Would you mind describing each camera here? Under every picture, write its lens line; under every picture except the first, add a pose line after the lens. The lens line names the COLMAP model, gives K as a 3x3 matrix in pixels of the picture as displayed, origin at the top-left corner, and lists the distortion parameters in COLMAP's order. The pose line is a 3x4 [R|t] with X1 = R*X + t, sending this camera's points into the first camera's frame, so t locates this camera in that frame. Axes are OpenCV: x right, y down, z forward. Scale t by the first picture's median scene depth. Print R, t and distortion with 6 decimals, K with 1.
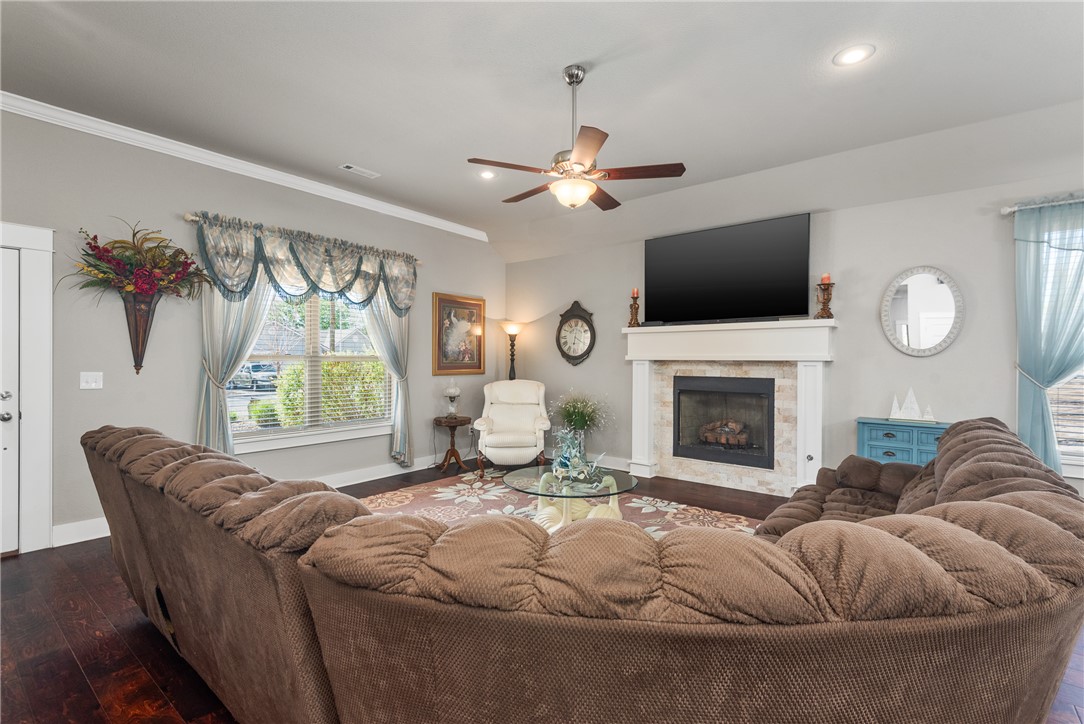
lens RADIAL K [[485.1, 0, 542.0], [0, 485.1, 362.0], [0, 0, 1]] dist [0.064610, 0.000011]
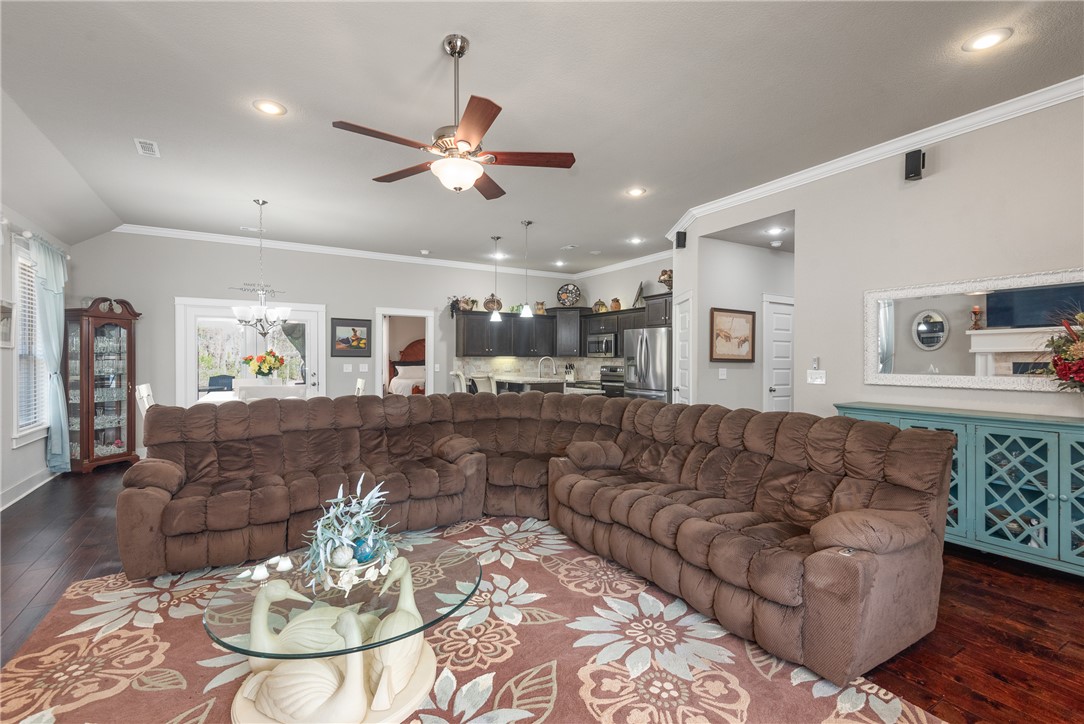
lens RADIAL K [[494.6, 0, 542.0], [0, 494.6, 362.0], [0, 0, 1]] dist [0.002090, 0.000042]
pose [[-0.933006, -0.012013, 0.359661, -0.241781], [-0.008994, 0.999909, 0.010065, -0.008467], [-0.359749, 0.006156, -0.933029, 1.048621]]
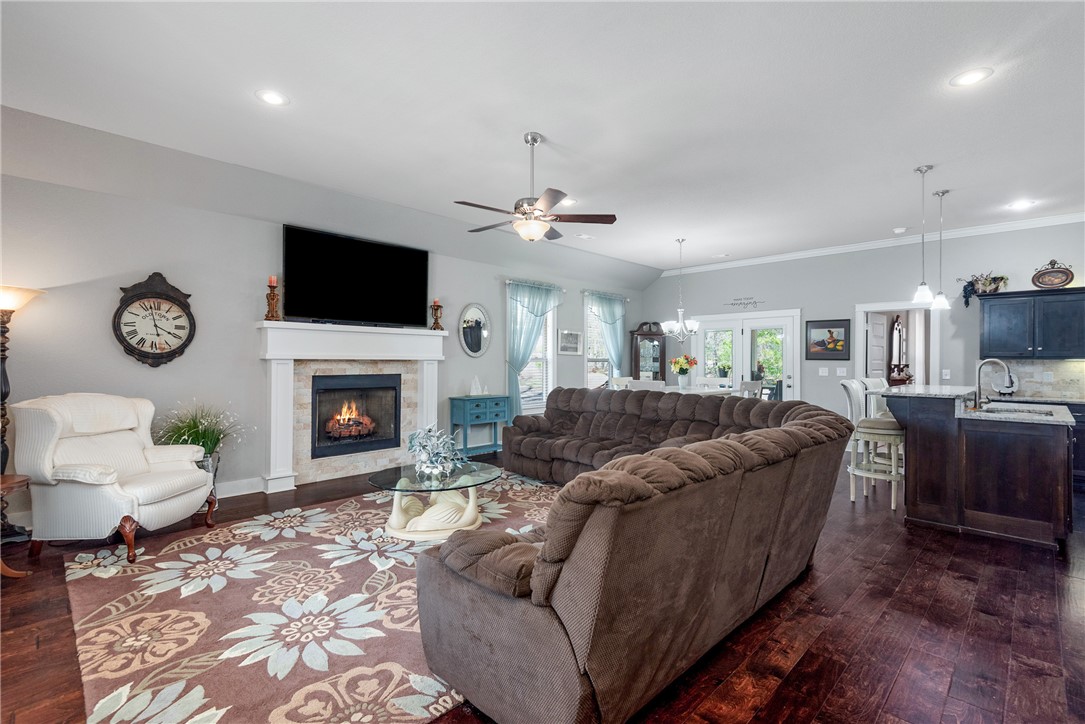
lens RADIAL K [[495.1, 0, 542.5], [0, 495.1, 362.0], [0, 0, 1]] dist [0.002090, 0.000042]
pose [[0.117318, -0.008180, 0.993061, -0.705064], [-0.002208, 0.999961, 0.008498, -0.008064], [-0.993092, -0.003190, 0.117296, 0.477674]]
